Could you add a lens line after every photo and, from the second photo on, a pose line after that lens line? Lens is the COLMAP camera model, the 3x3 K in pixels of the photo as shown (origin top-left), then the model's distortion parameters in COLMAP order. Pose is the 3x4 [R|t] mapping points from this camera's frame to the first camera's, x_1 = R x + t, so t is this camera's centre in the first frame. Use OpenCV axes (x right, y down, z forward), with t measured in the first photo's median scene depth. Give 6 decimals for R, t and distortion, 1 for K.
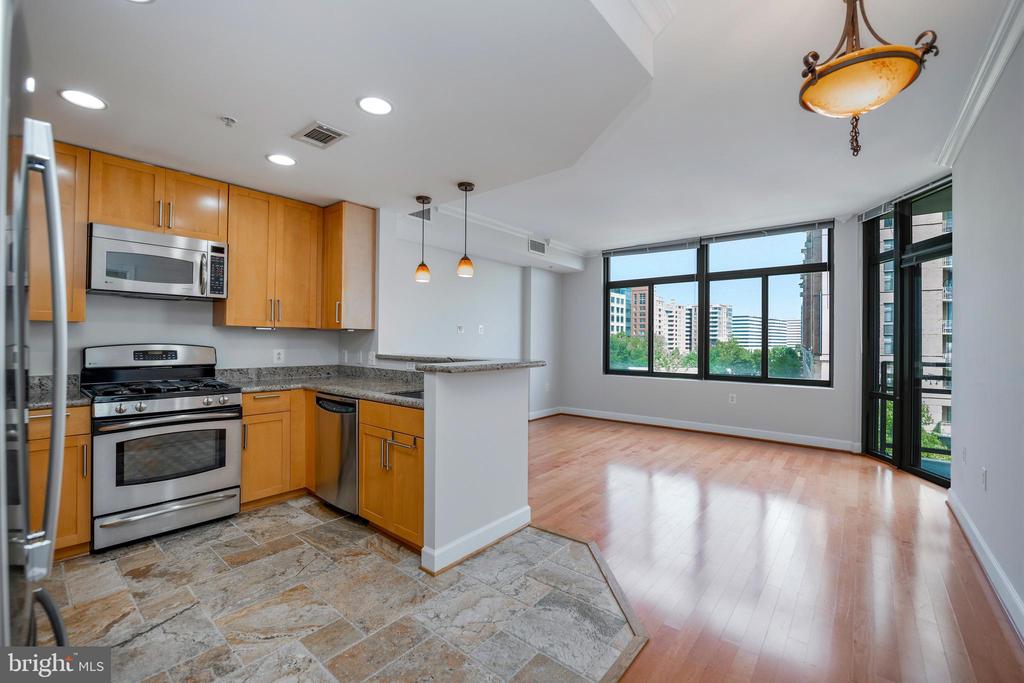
lens RADIAL K [[435.0, 0, 523.8], [0, 435.0, 338.1], [0, 0, 1]] dist [-0.012426, 0.003011]
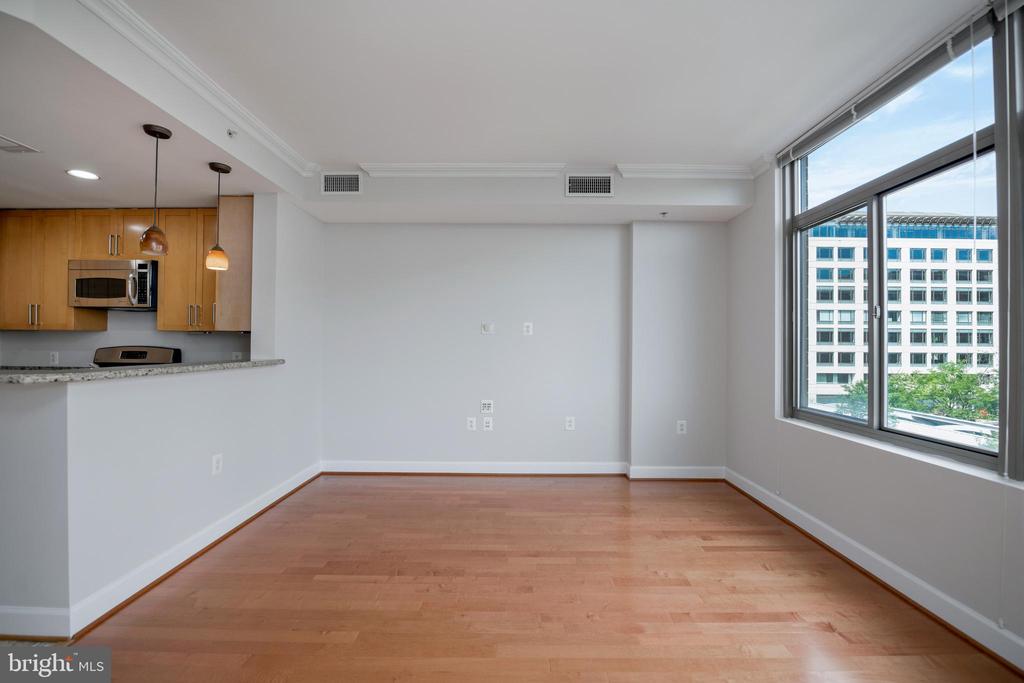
lens RADIAL K [[435.0, 0, 507.4], [0, 435.0, 340.8], [0, 0, 1]] dist [-0.012426, 0.003011]
pose [[0.609792, -0.011705, -0.792475, 0.704879], [0.003165, 0.999919, -0.012334, 0.013106], [0.792555, 0.005013, 0.609780, 0.918837]]
